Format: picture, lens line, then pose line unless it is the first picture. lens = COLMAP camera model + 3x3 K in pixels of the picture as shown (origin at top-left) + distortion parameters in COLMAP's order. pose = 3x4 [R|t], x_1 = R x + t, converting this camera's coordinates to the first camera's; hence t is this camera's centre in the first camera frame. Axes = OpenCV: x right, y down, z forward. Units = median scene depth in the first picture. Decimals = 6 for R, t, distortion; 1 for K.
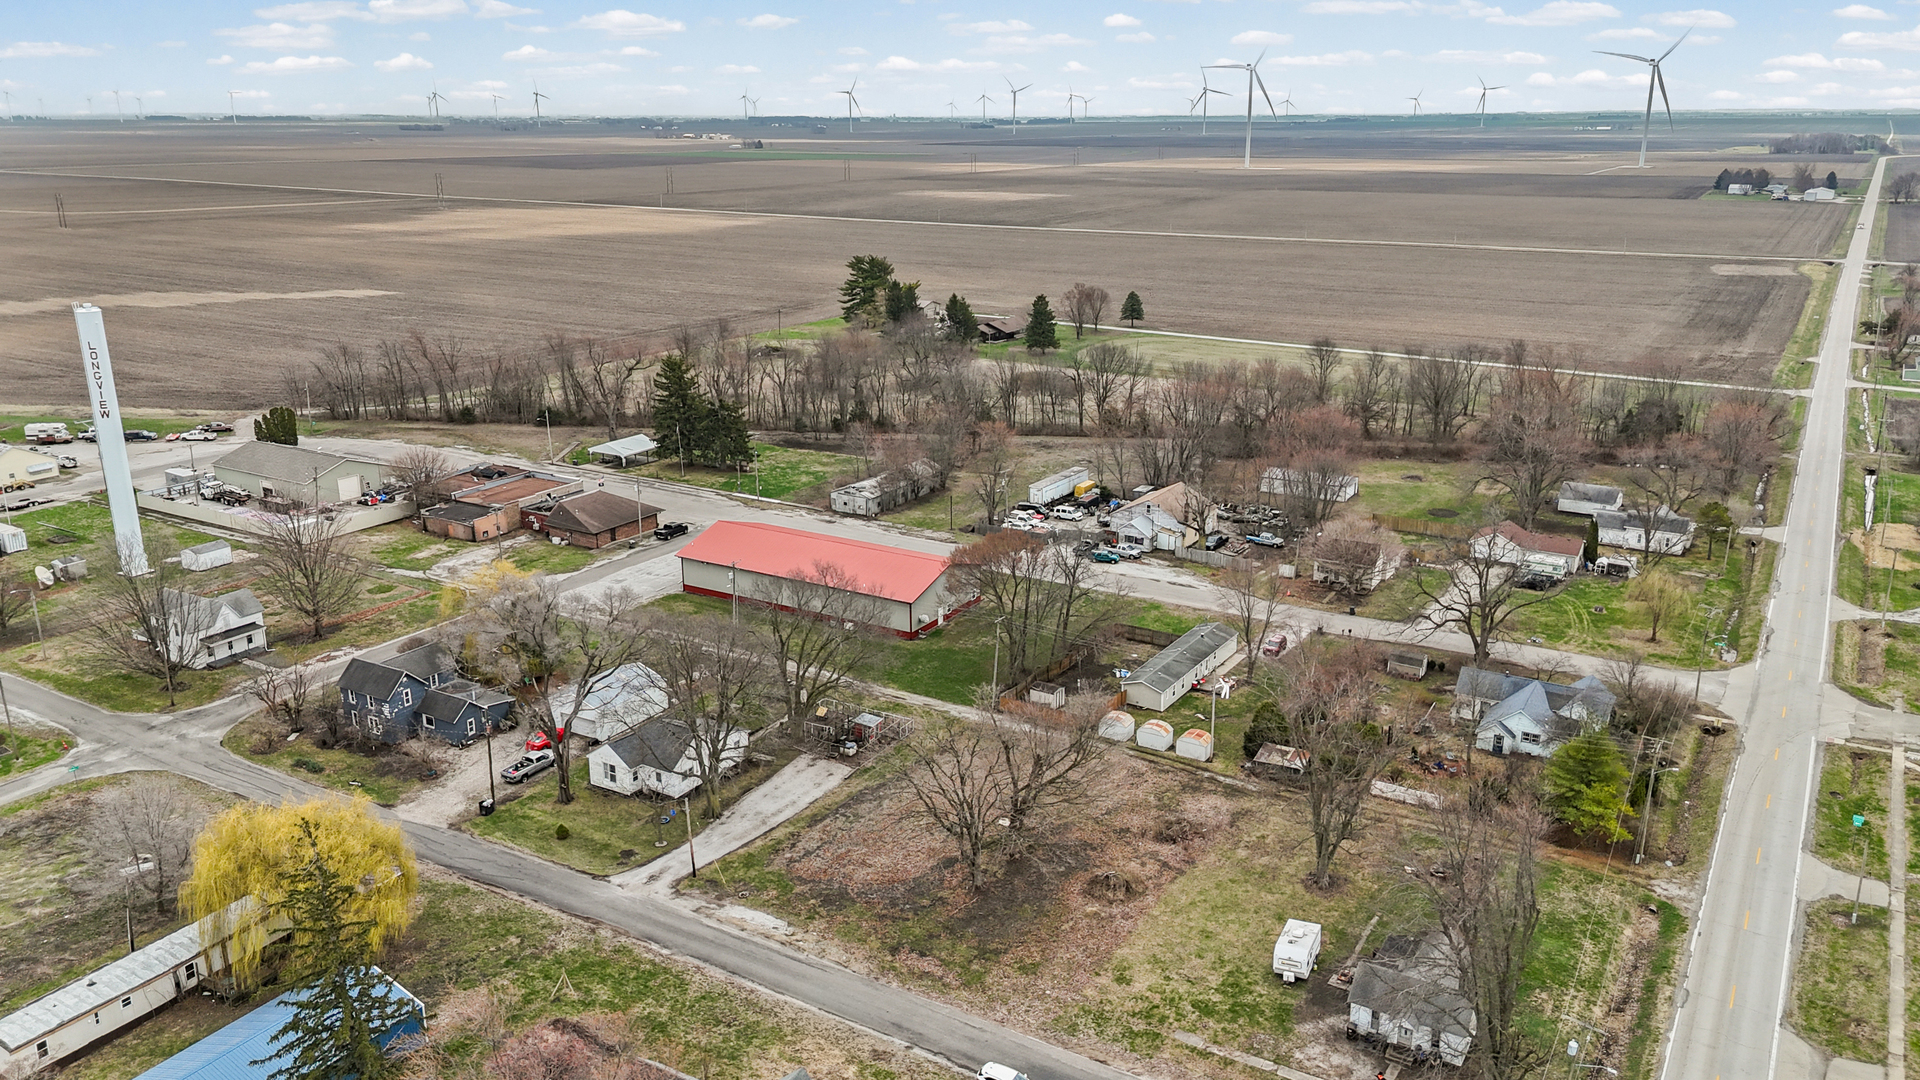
lens RADIAL K [[1411.0, 0, 968.9], [0, 1411.0, 547.4], [0, 0, 1]] dist [0.078034, -0.071216]
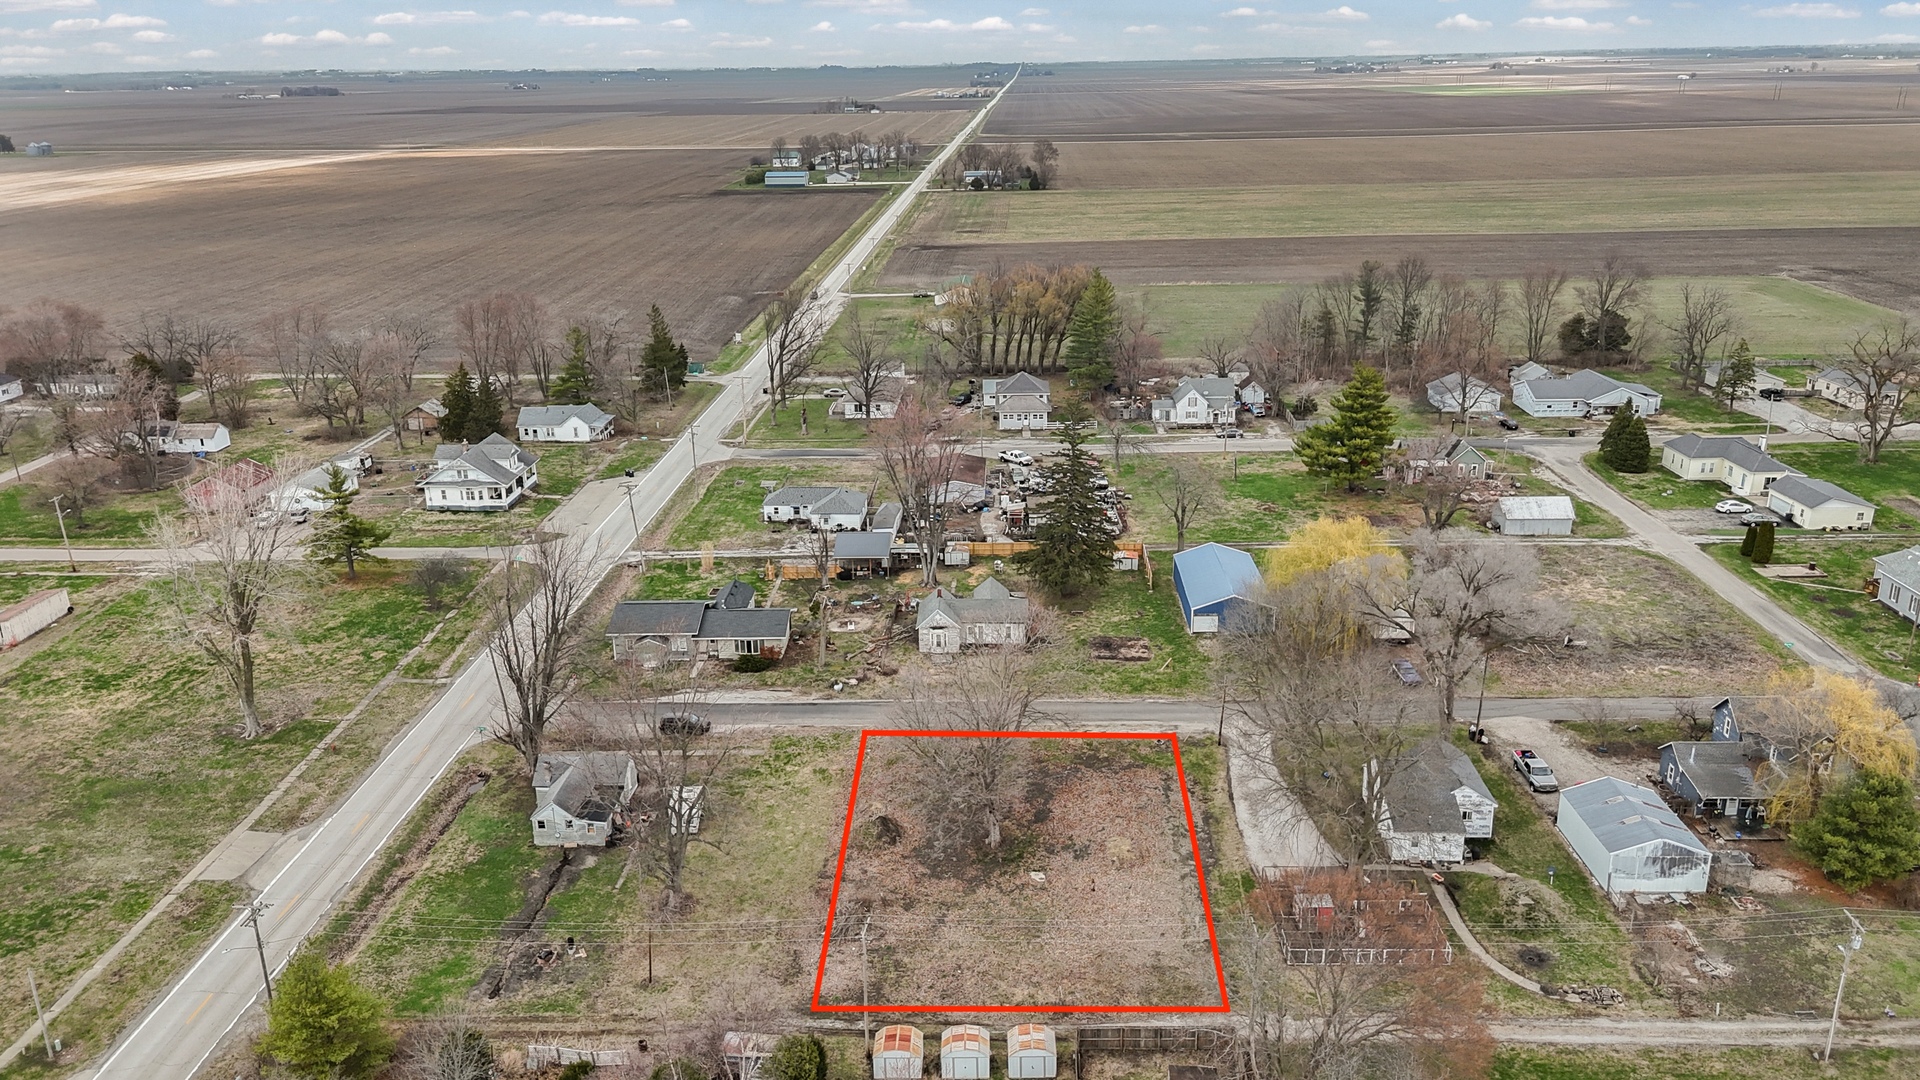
lens RADIAL K [[1411.0, 0, 968.6], [0, 1411.0, 556.8], [0, 0, 1]] dist [0.078034, -0.071216]
pose [[-0.873088, 0.177789, -0.453991, 0.299166], [-0.126024, 0.817210, 0.562392, -0.320084], [0.470993, 0.548232, -0.691091, 1.039543]]
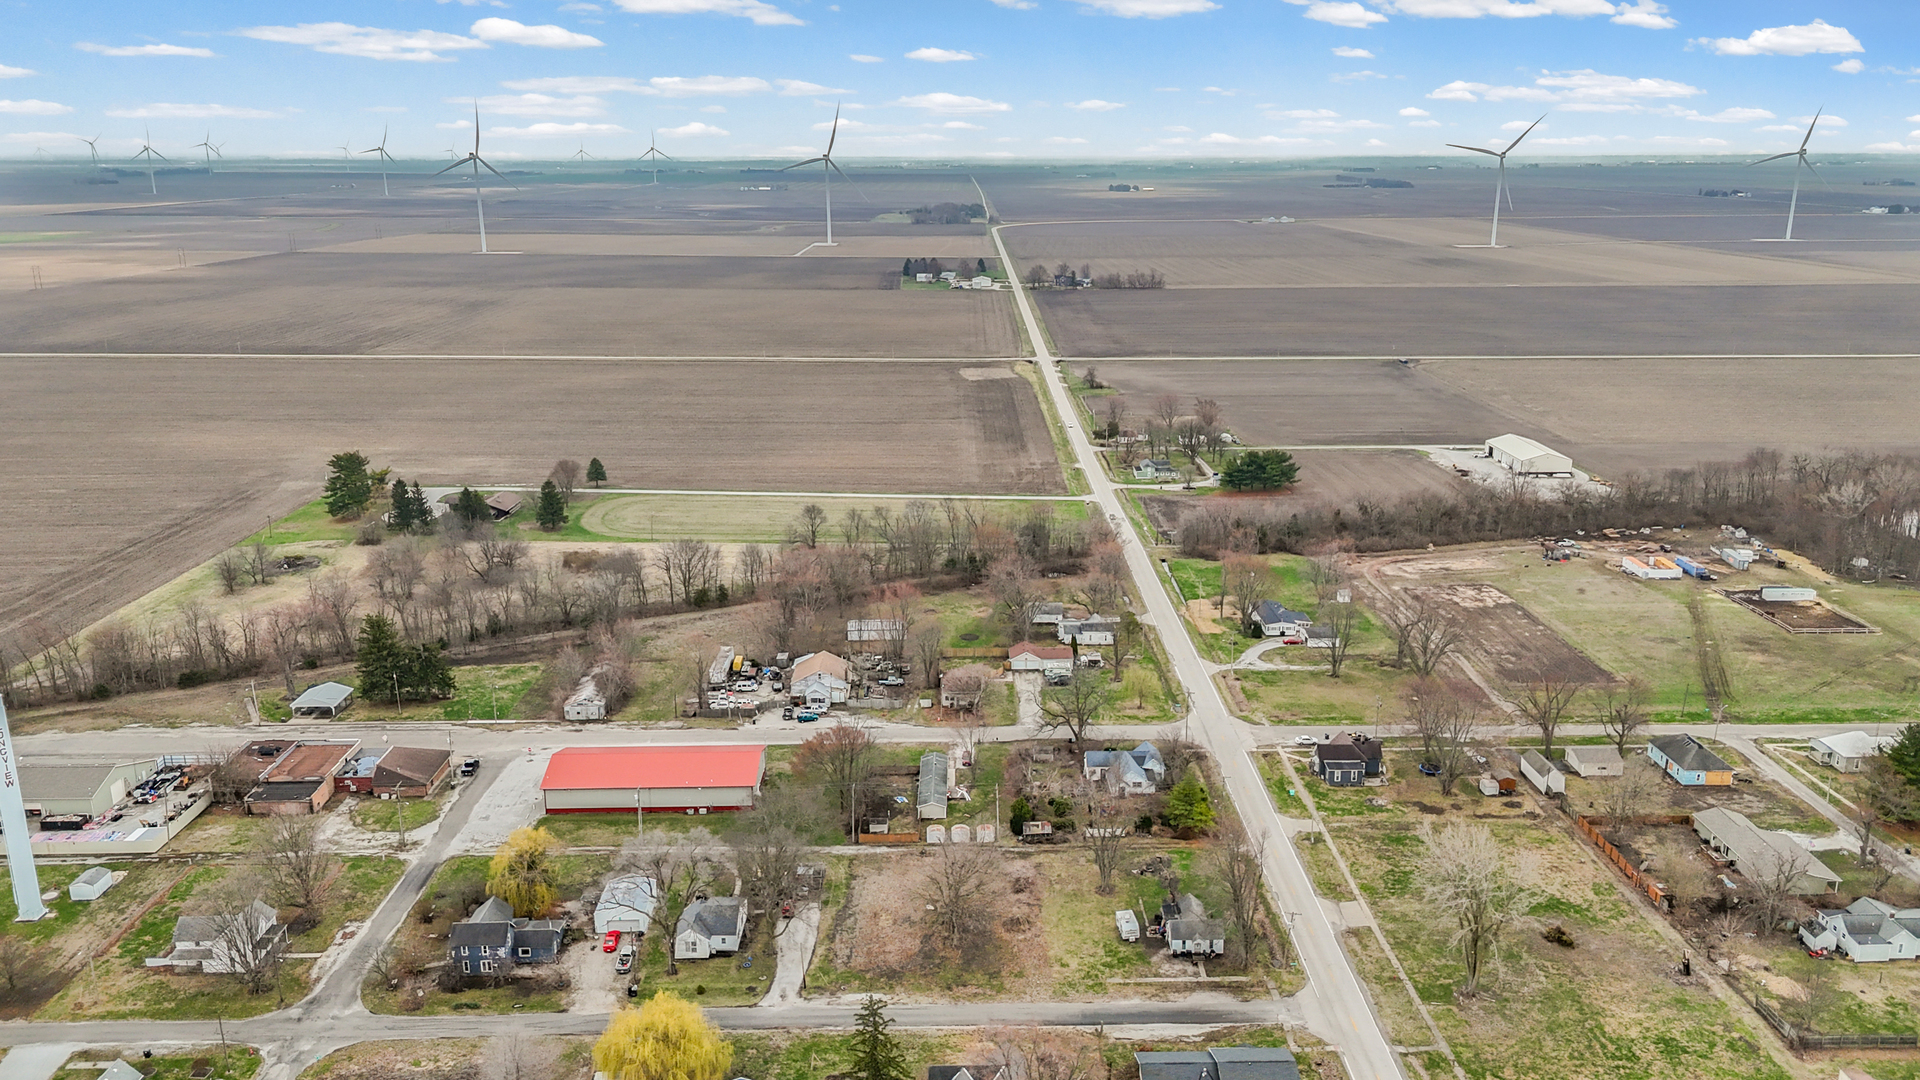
lens RADIAL K [[1411.0, 0, 969.4], [0, 1411.0, 526.2], [0, 0, 1]] dist [0.078034, -0.071216]
pose [[0.848451, -0.135894, 0.511531, -0.530774], [0.156214, 0.987718, 0.003293, -0.184389], [-0.505696, 0.077114, 0.859258, -0.382267]]
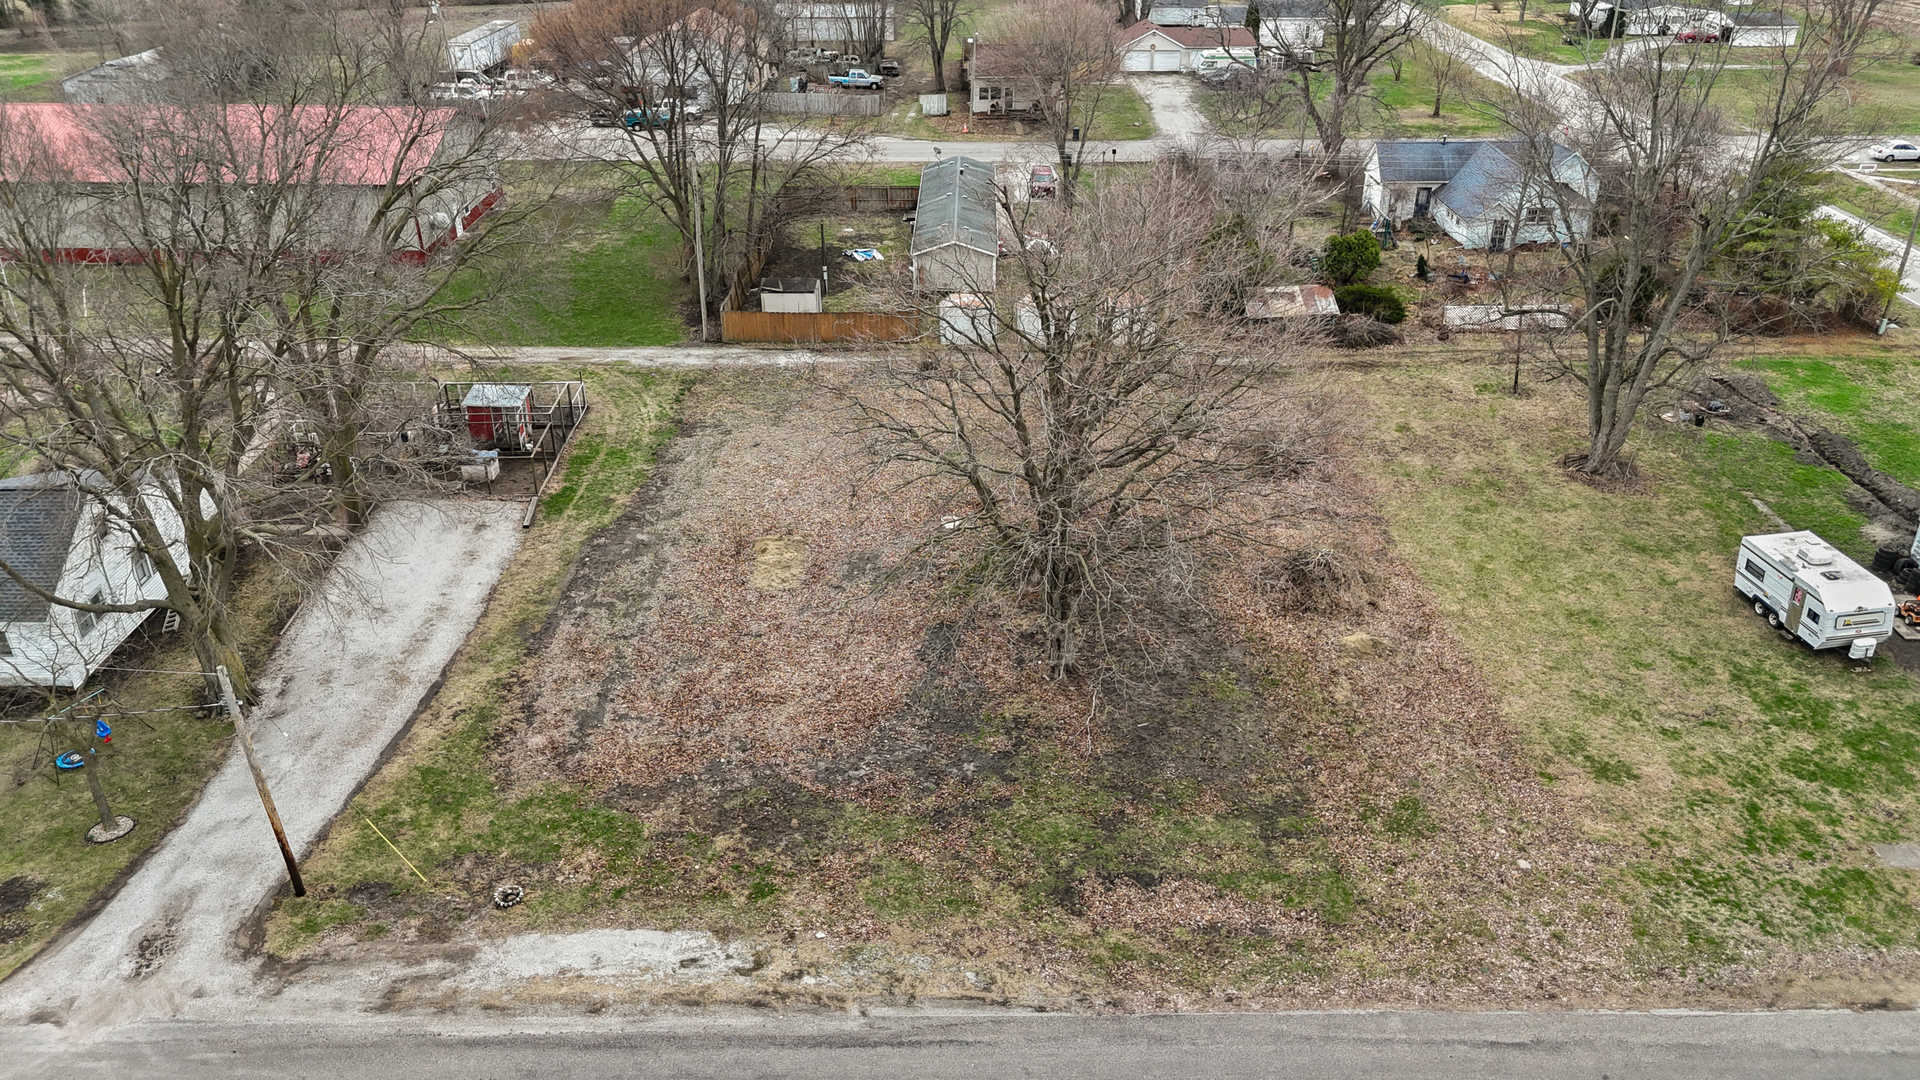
lens RADIAL K [[1411.0, 0, 972.0], [0, 1411.0, 551.8], [0, 0, 1]] dist [0.078034, -0.071216]
pose [[0.850718, -0.245874, 0.464569, -0.127356], [0.150267, 0.960725, 0.233297, 0.069703], [-0.503685, -0.128660, 0.854253, 0.431478]]
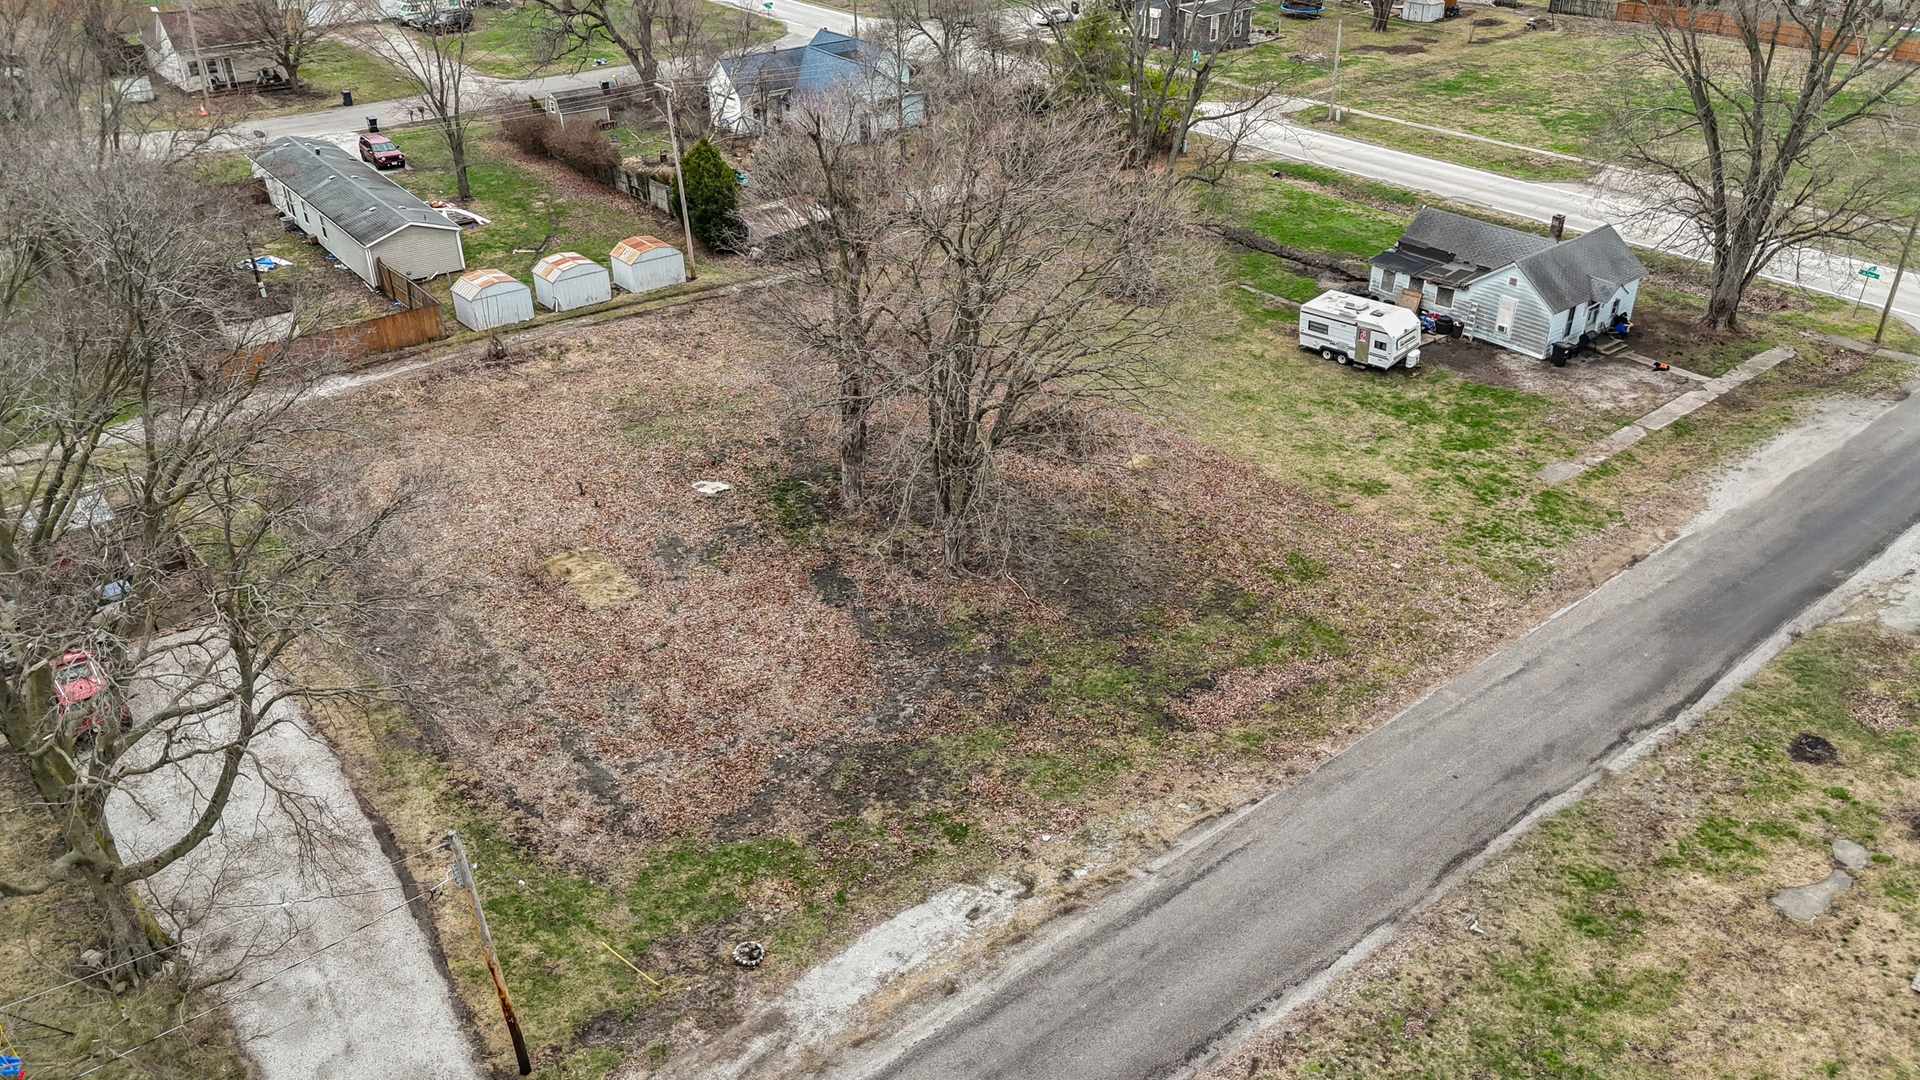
lens RADIAL K [[1411.0, 0, 972.6], [0, 1411.0, 538.5], [0, 0, 1]] dist [0.078034, -0.071216]
pose [[0.338005, -0.473103, 0.813589, -0.217766], [0.277594, 0.876125, 0.394141, 0.041534], [-0.899274, 0.092626, 0.427465, 0.522776]]
